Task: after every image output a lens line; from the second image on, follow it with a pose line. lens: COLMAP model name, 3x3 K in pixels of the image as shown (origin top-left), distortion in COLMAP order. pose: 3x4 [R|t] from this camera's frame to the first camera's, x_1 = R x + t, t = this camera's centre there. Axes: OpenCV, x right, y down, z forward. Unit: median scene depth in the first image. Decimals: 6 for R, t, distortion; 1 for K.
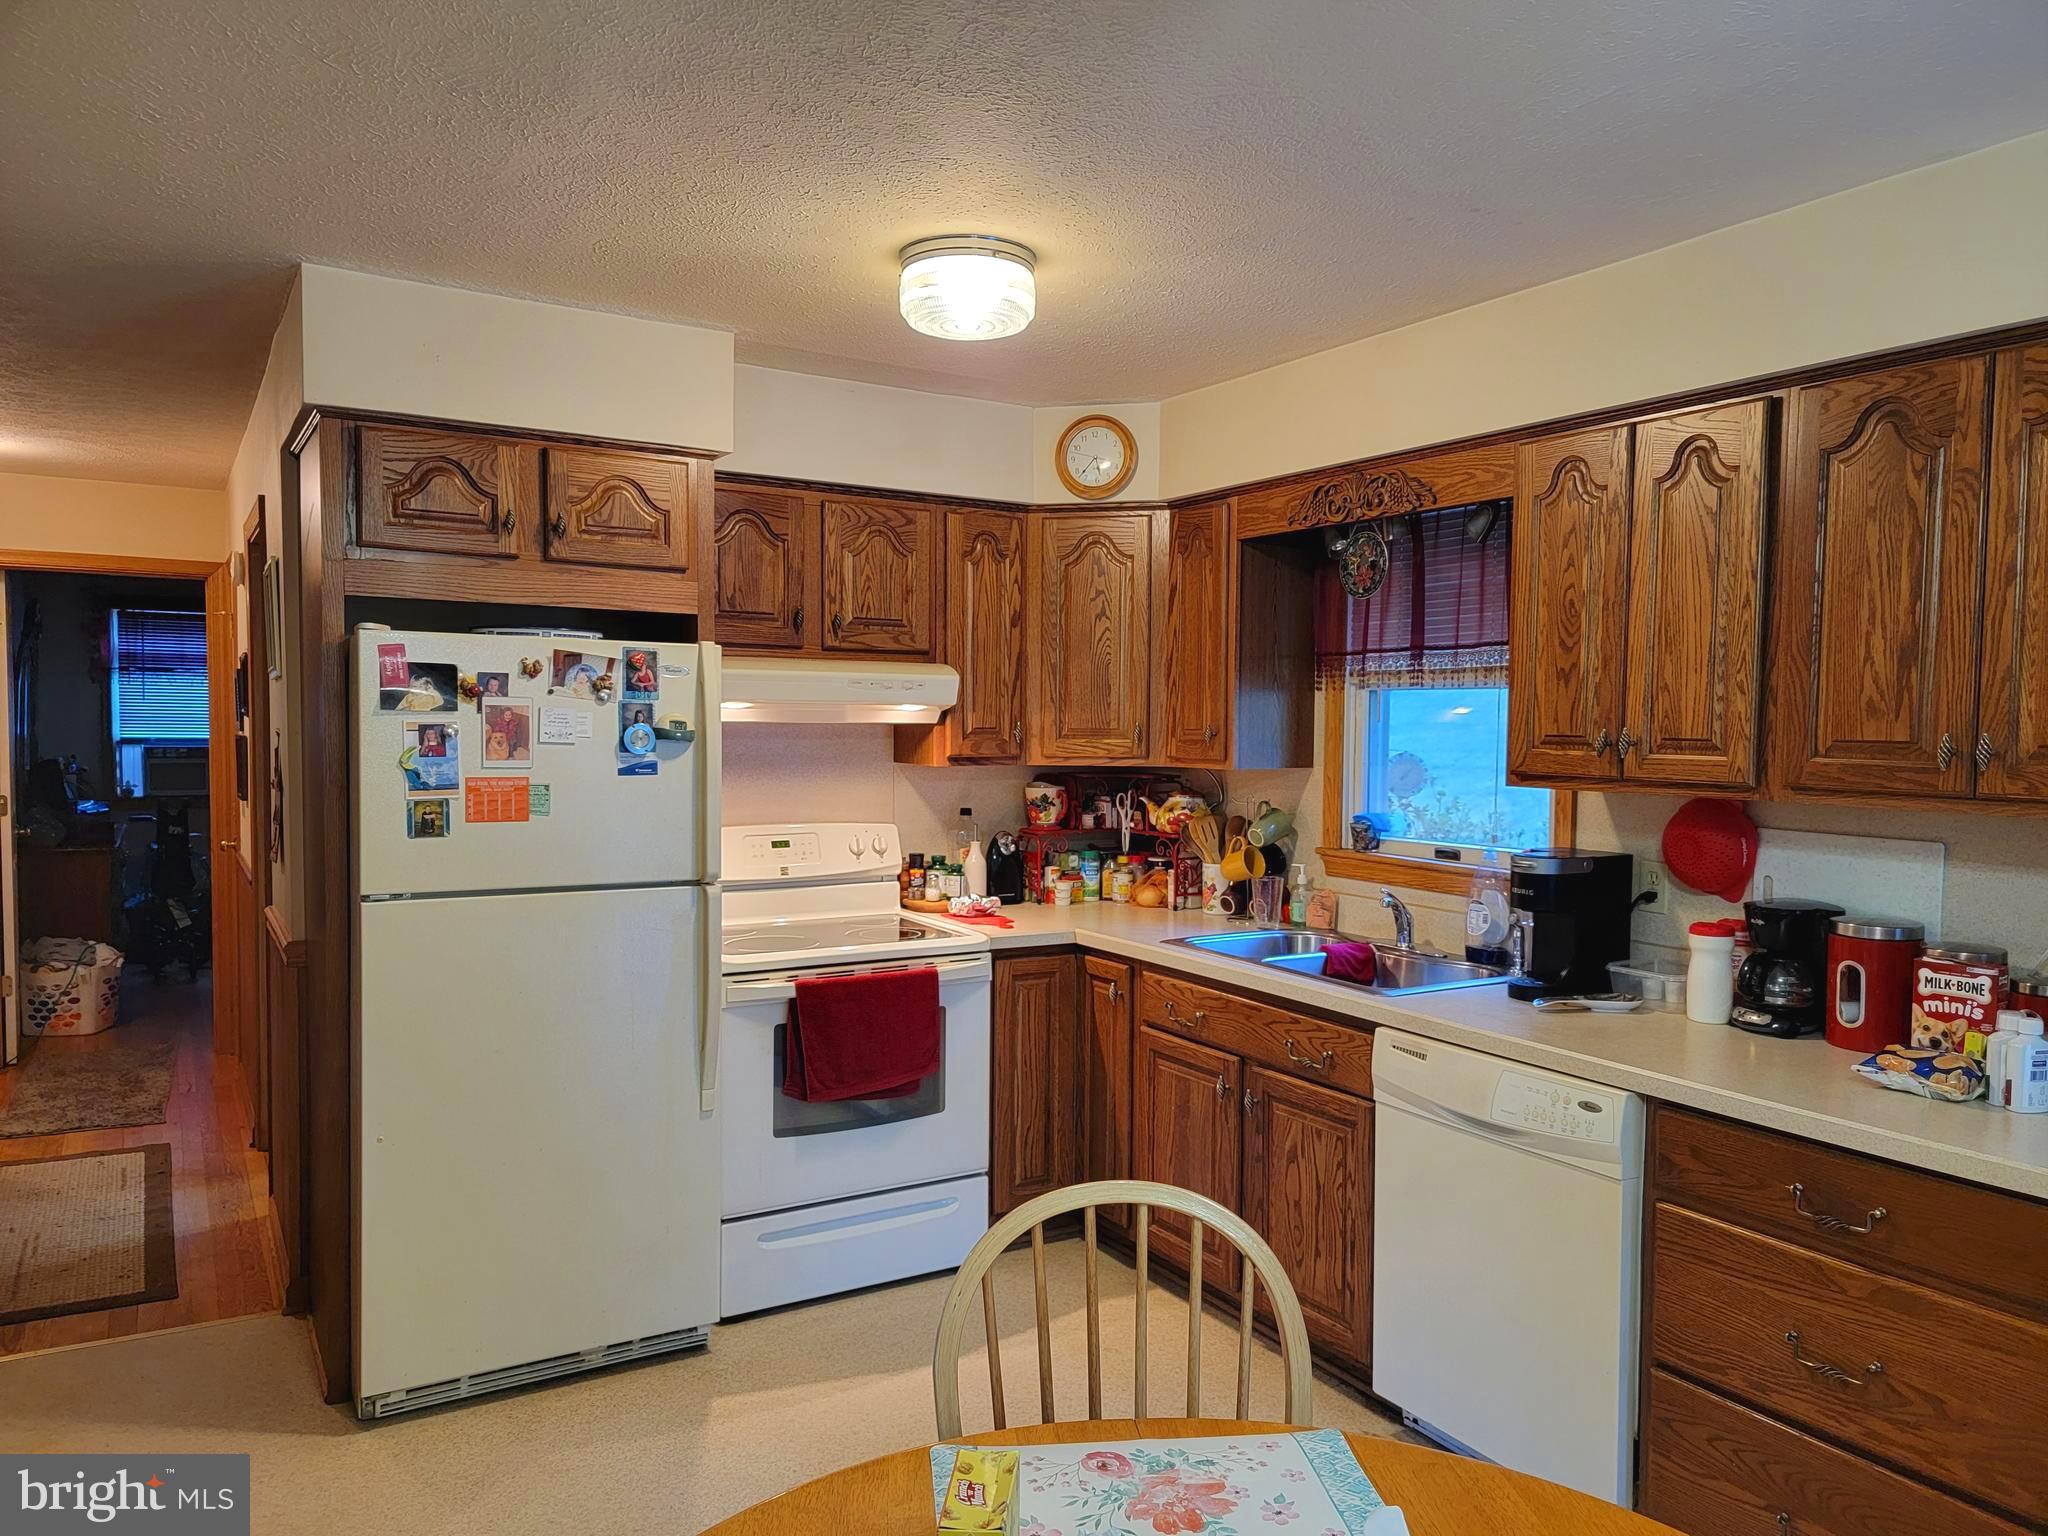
lens RADIAL K [[1433.0, 0, 1038.1], [0, 1433.0, 774.7], [0, 0, 1]] dist [0.057621, -0.032522]
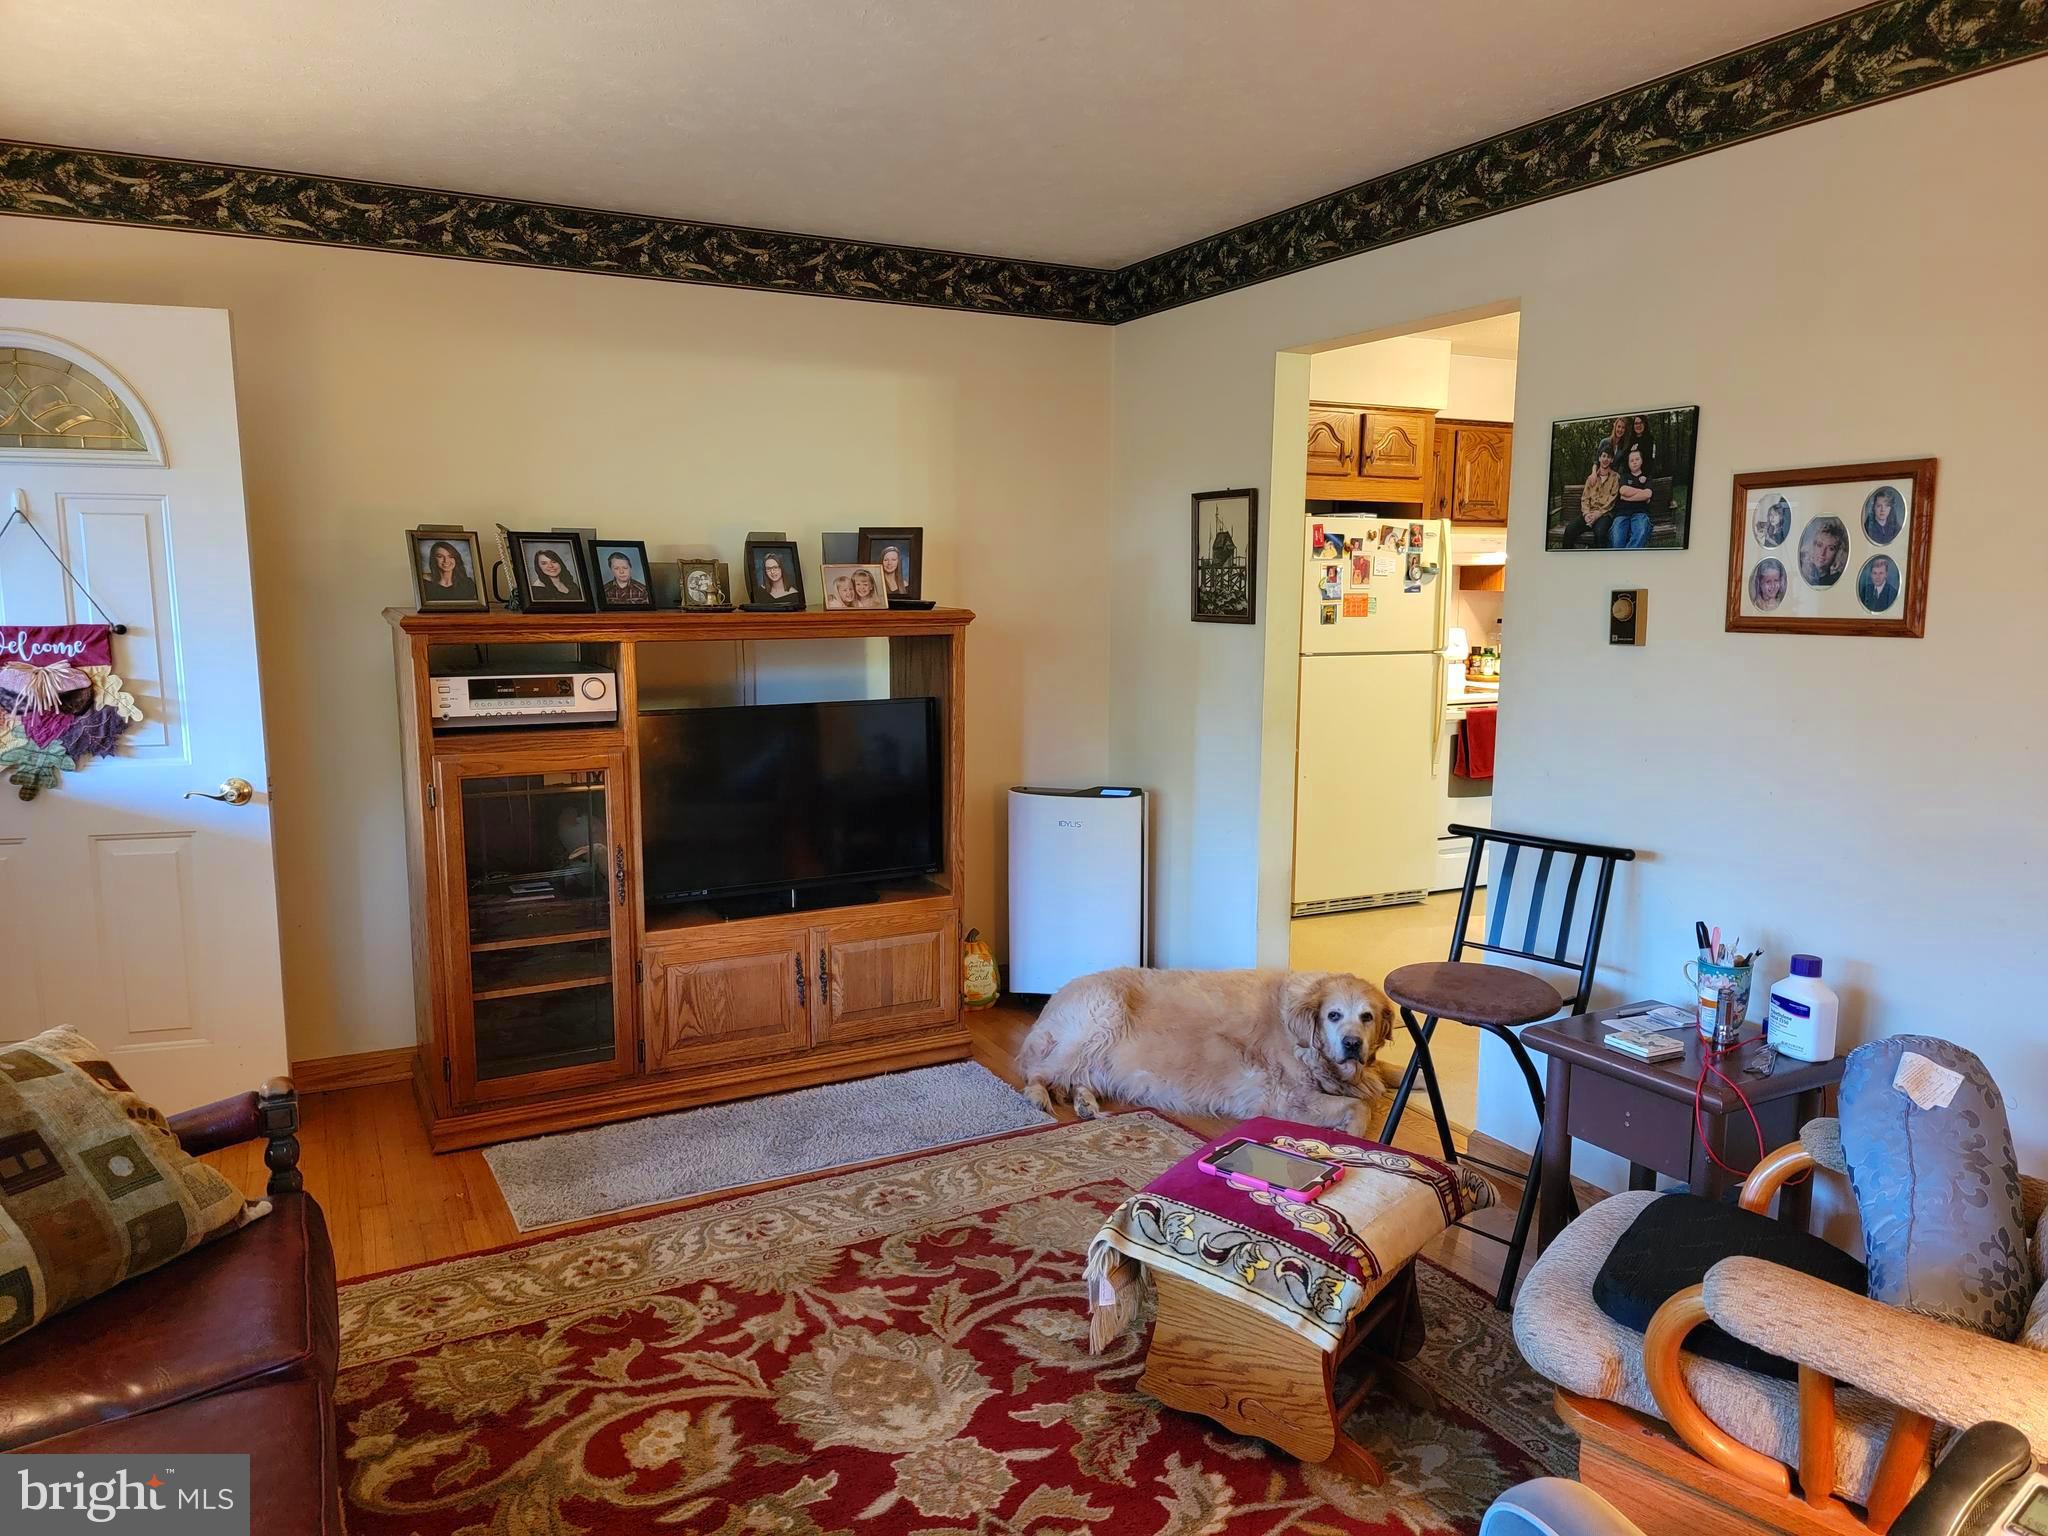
lens RADIAL K [[1433.0, 0, 1023.4], [0, 1433.0, 782.8], [0, 0, 1]] dist [0.057621, -0.032522]
pose [[0.997178, 0.004035, -0.074966, -0.639345], [0.003974, 0.994318, 0.106374, 0.044708], [0.074969, -0.106371, 0.991496, -0.910160]]
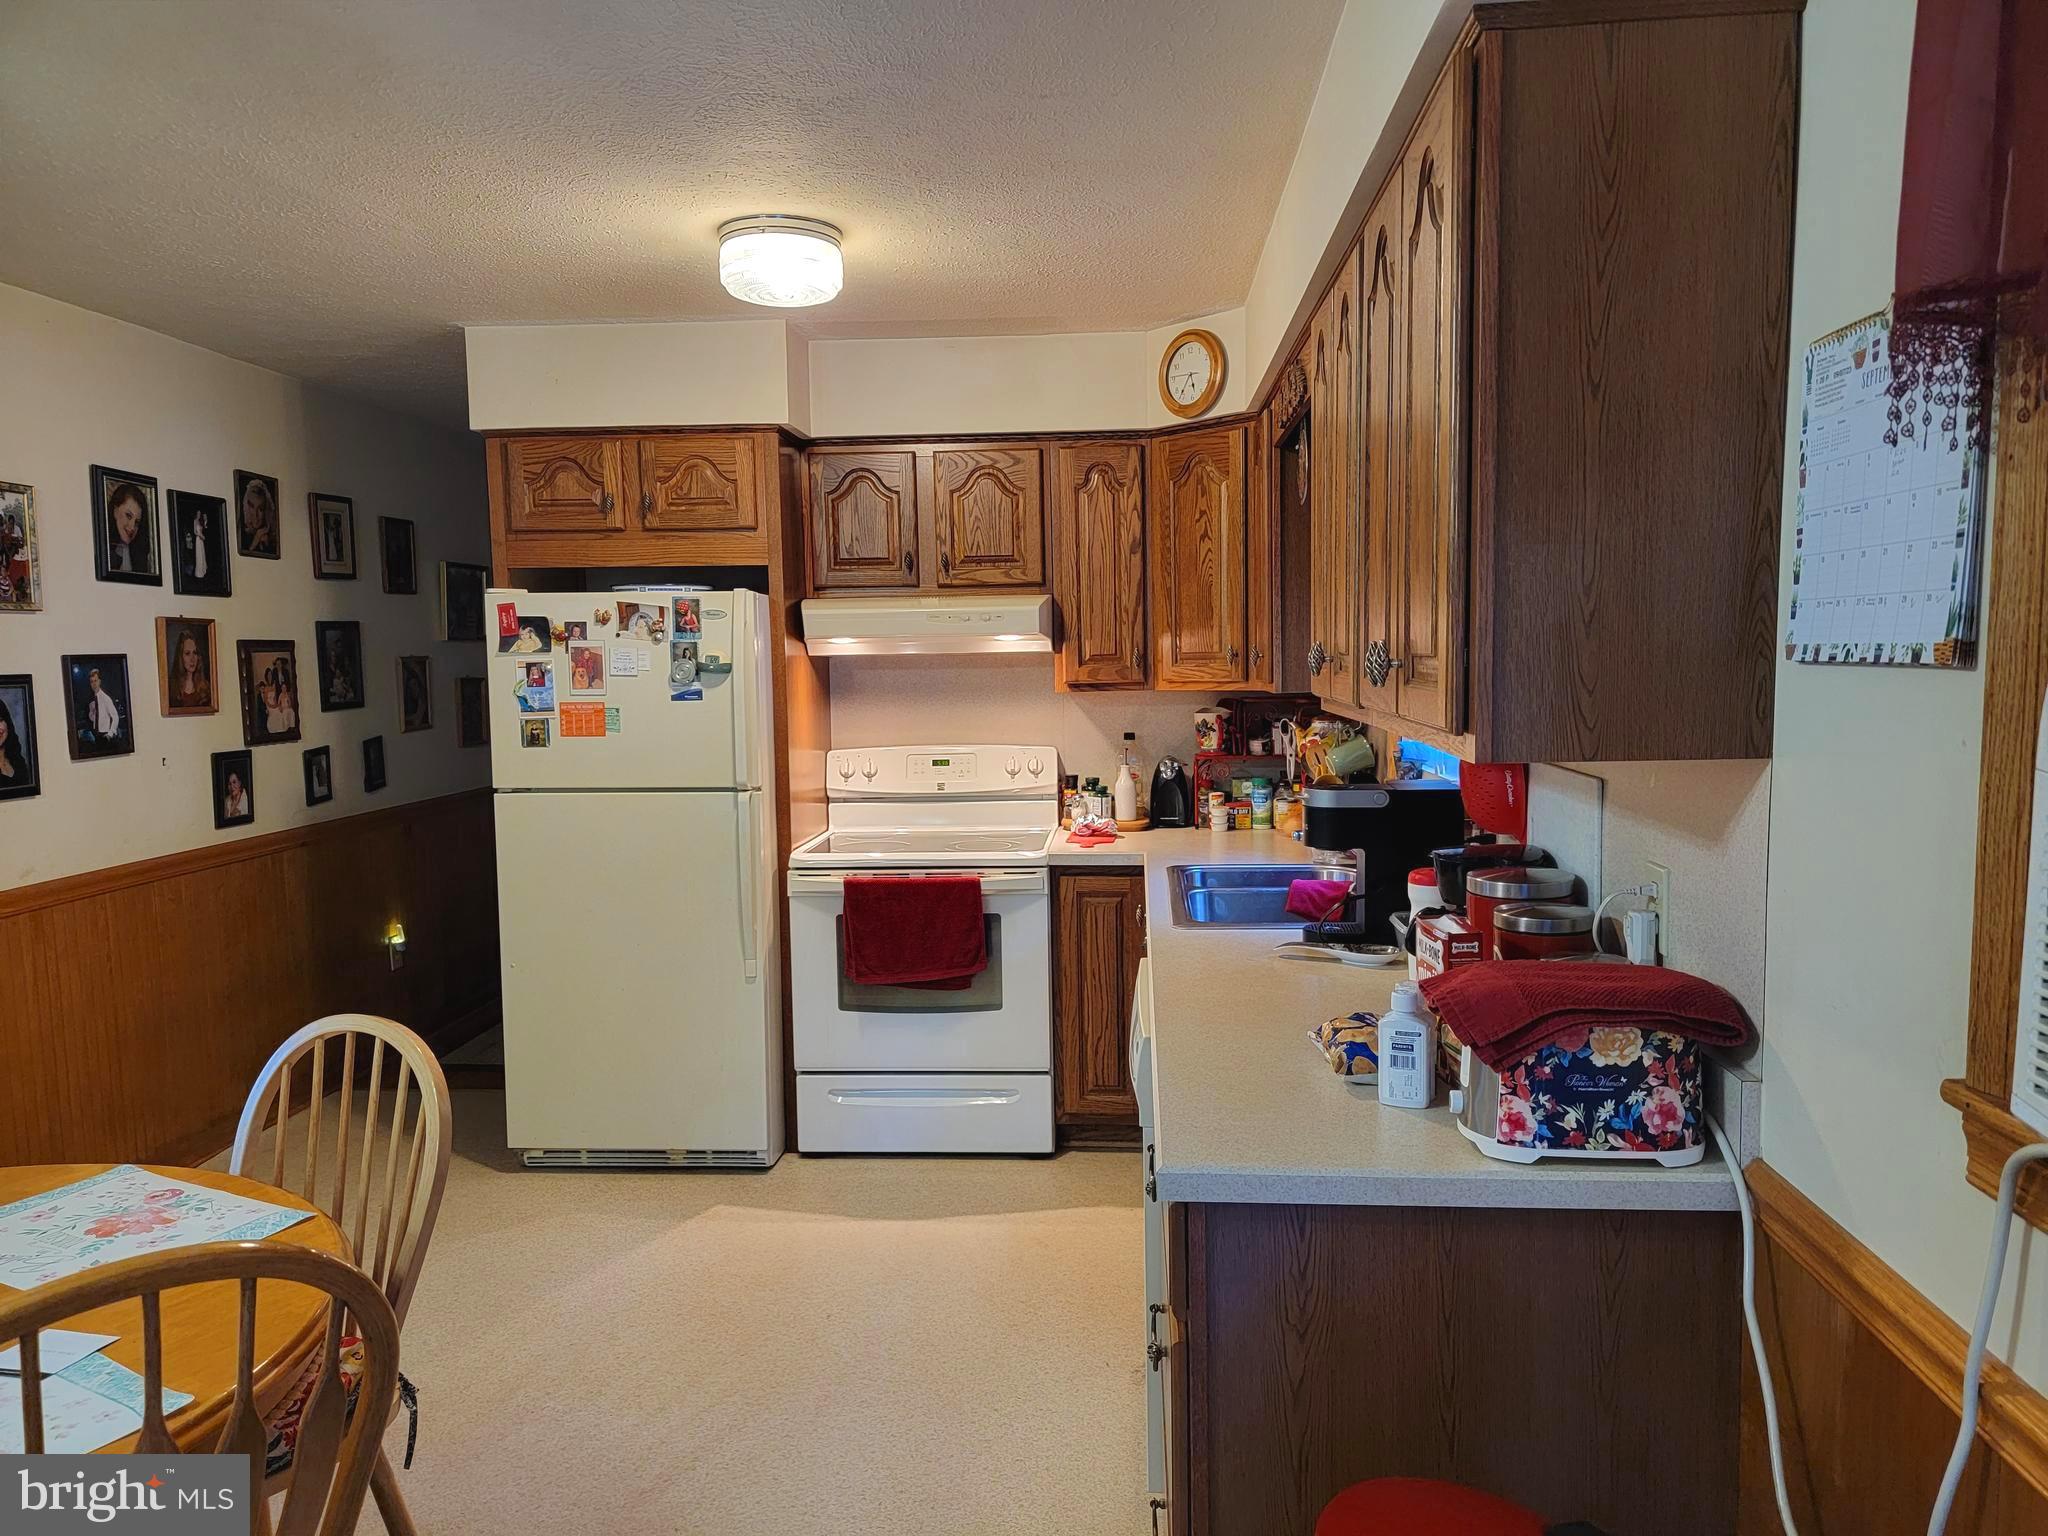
lens RADIAL K [[1433.0, 0, 1031.6], [0, 1433.0, 779.2], [0, 0, 1]] dist [0.057621, -0.032522]
pose [[0.818639, 0.028386, -0.573606, 0.674102], [0.002277, 0.998610, 0.052668, 0.003280], [0.574304, -0.044422, 0.817436, 0.158216]]
